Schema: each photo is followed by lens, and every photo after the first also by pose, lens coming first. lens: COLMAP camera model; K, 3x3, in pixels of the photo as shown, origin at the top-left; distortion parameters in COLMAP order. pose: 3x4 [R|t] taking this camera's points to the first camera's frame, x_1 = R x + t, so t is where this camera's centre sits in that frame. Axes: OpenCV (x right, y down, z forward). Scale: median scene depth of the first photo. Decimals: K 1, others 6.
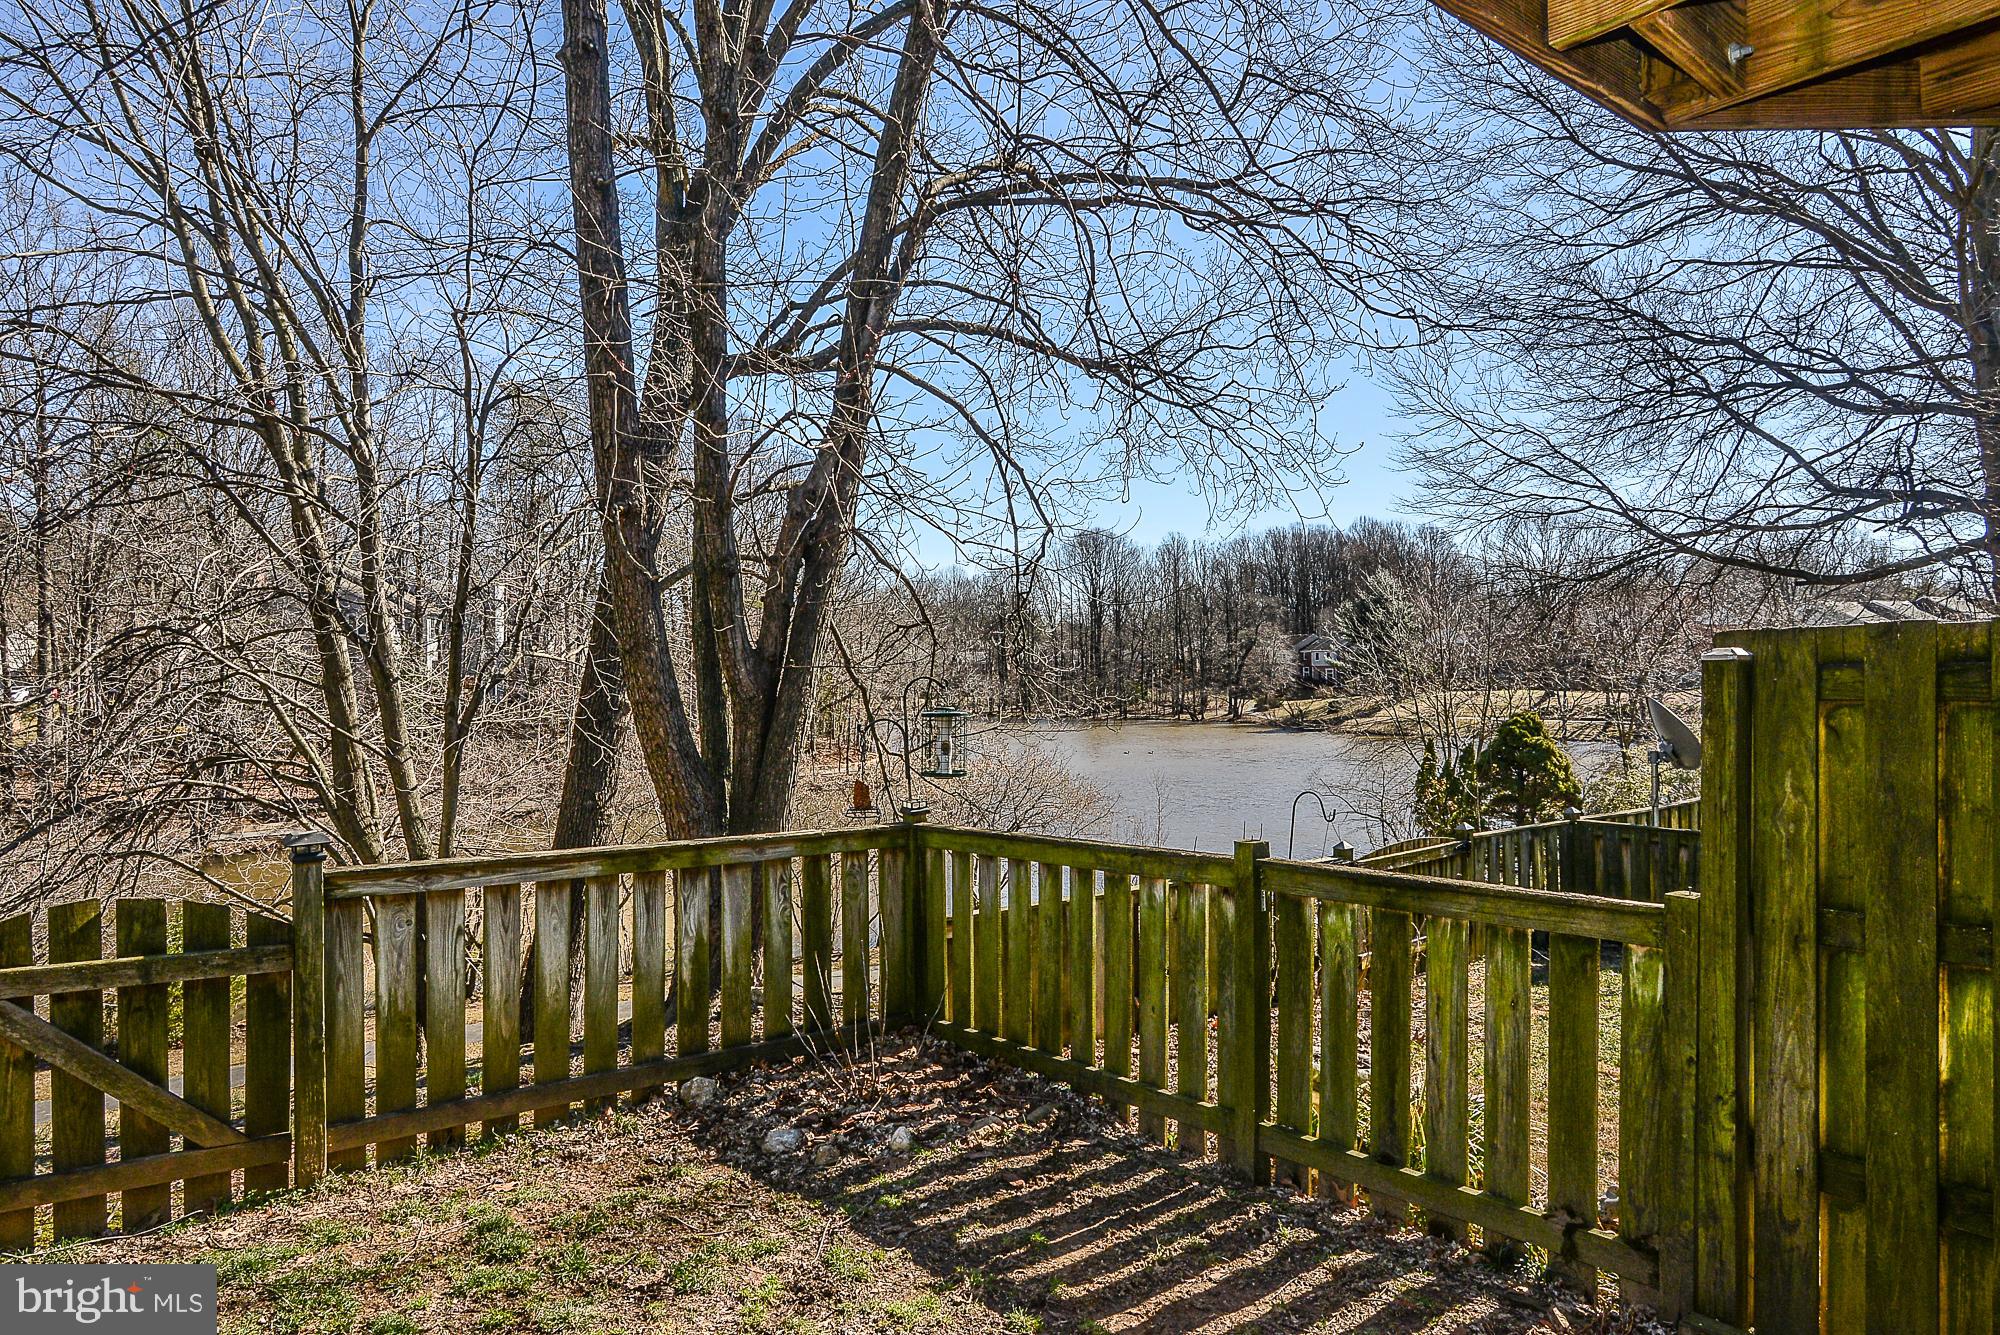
lens RADIAL K [[1236.3, 0, 1000.0], [0, 1236.3, 667.5], [0, 0, 1]] dist [0.003533, -0.000120]
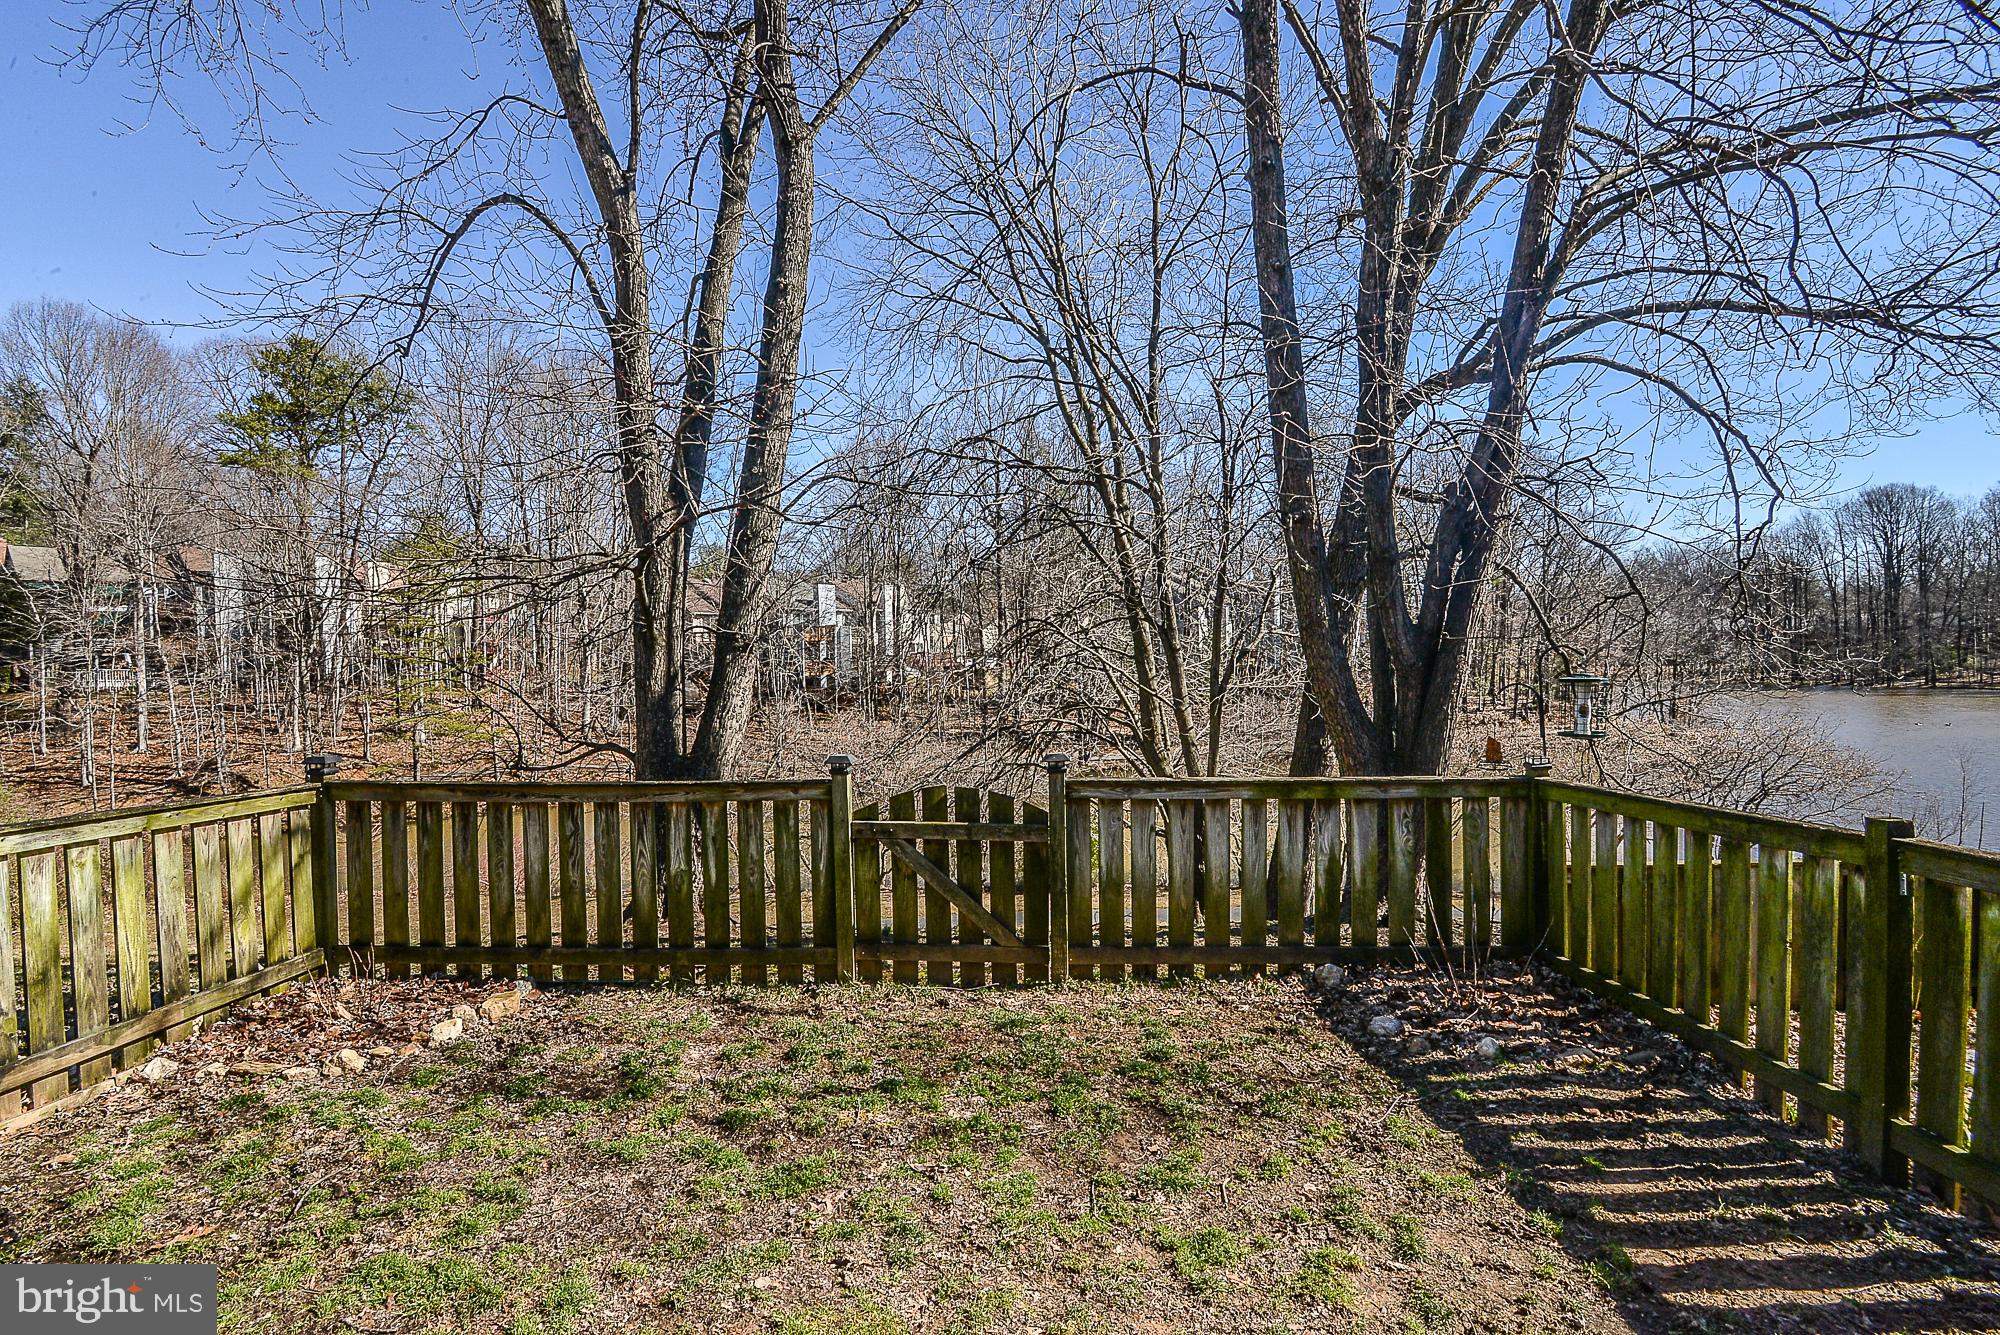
lens RADIAL K [[978.3, 0, 996.1], [0, 978.3, 665.1], [0, 0, 1]] dist [-0.005845, -0.000646]
pose [[0.784503, -0.000112, -0.620124, 0.121342], [0.015469, 0.999692, 0.019389, 0.000112], [0.619931, -0.024803, 0.784264, 0.011280]]
